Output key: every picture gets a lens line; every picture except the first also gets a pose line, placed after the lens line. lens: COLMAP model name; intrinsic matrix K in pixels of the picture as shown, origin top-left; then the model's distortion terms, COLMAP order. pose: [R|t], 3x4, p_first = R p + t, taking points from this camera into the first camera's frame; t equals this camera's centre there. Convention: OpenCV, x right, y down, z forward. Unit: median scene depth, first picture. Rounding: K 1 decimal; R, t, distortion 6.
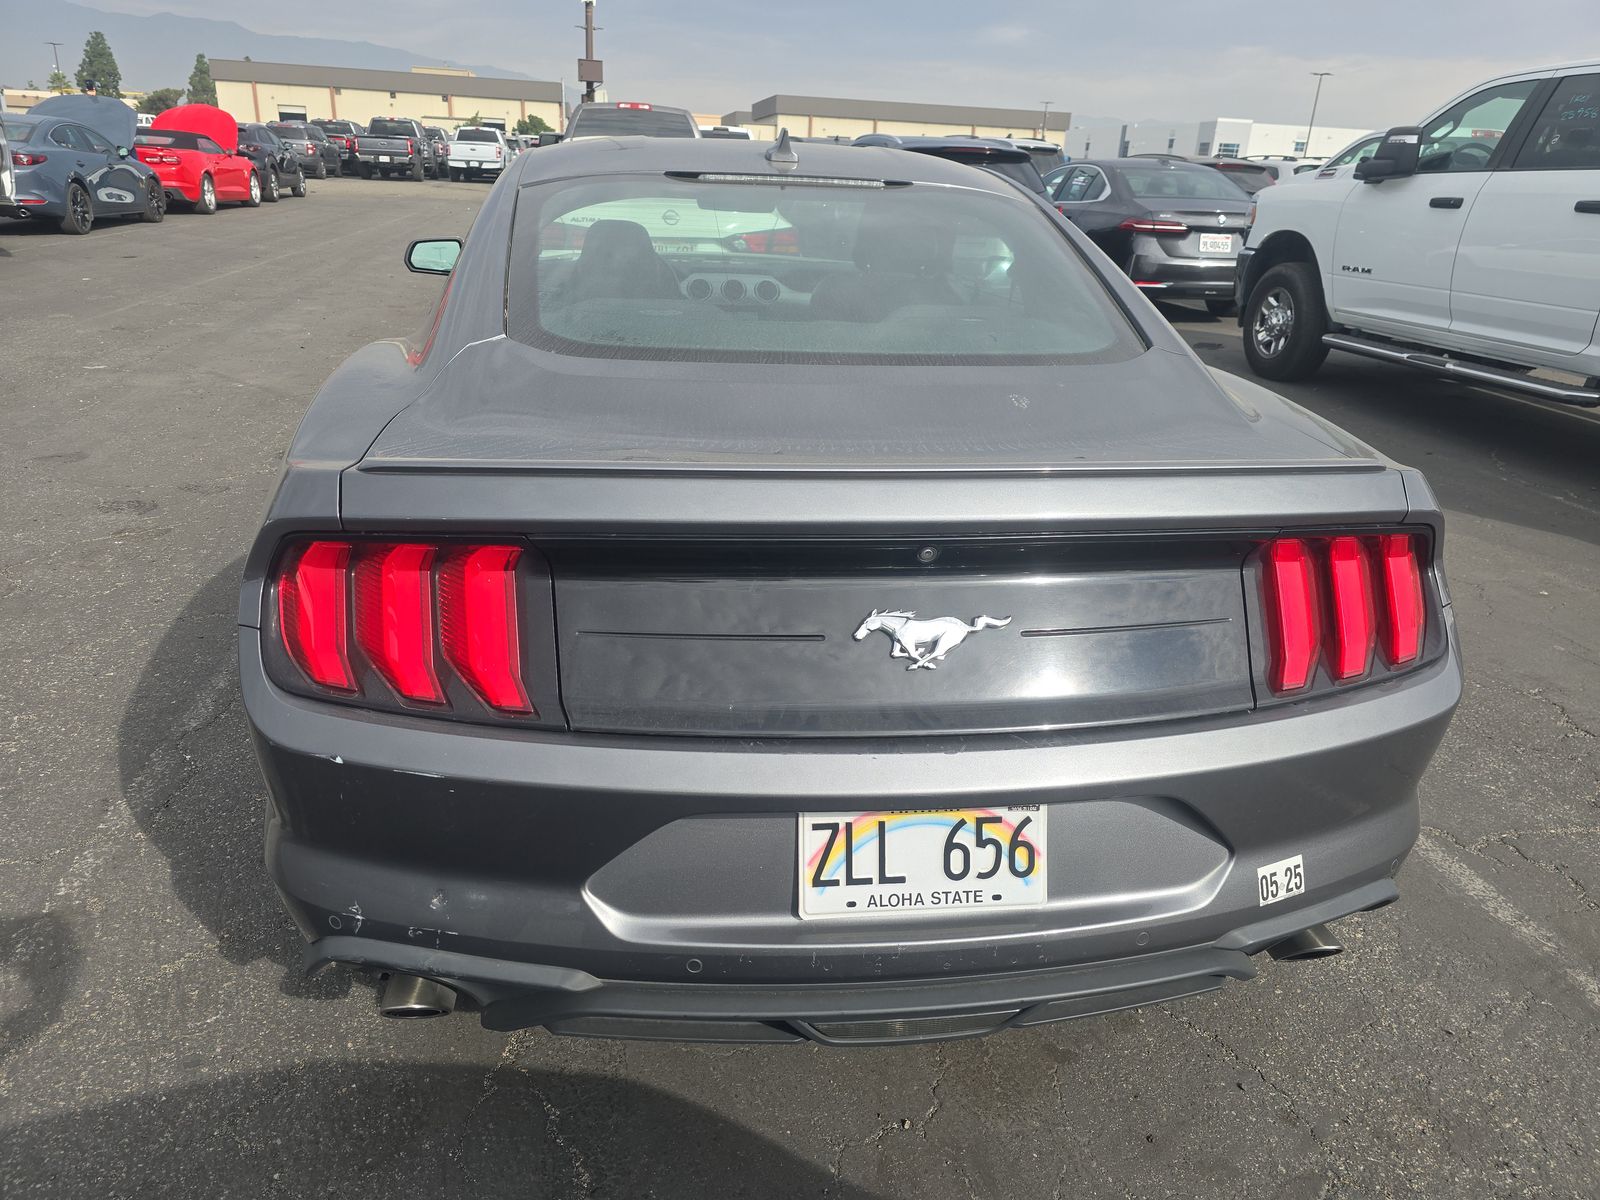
lens RADIAL K [[1099.7, 0, 800.0], [0, 1099.7, 600.0], [0, 0, 1]] dist [-0.003758, -0.007447]
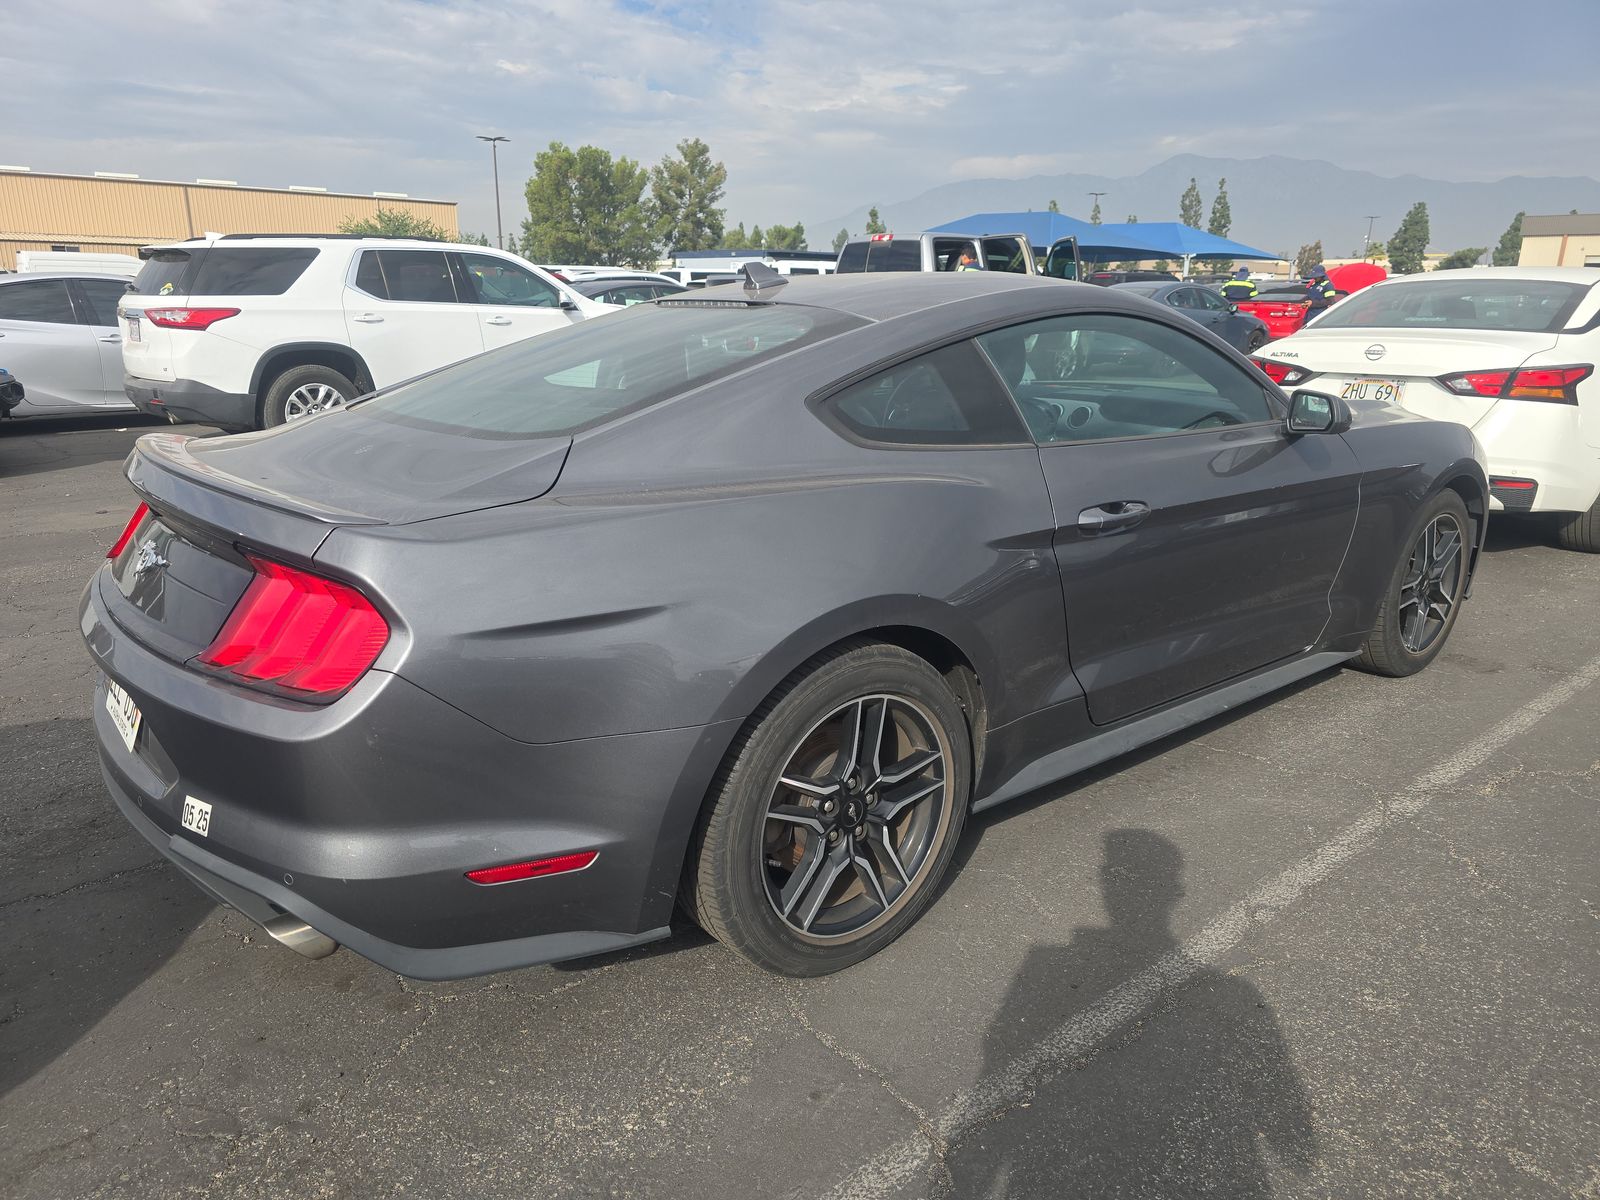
lens RADIAL K [[1099.7, 0, 800.0], [0, 1099.7, 600.0], [0, 0, 1]] dist [-0.003758, -0.007447]
pose [[0.513101, 0.179256, -0.839401, 0.181836], [-0.286099, 0.957741, 0.029644, -0.022069], [0.809243, 0.224942, 0.542703, 0.082158]]
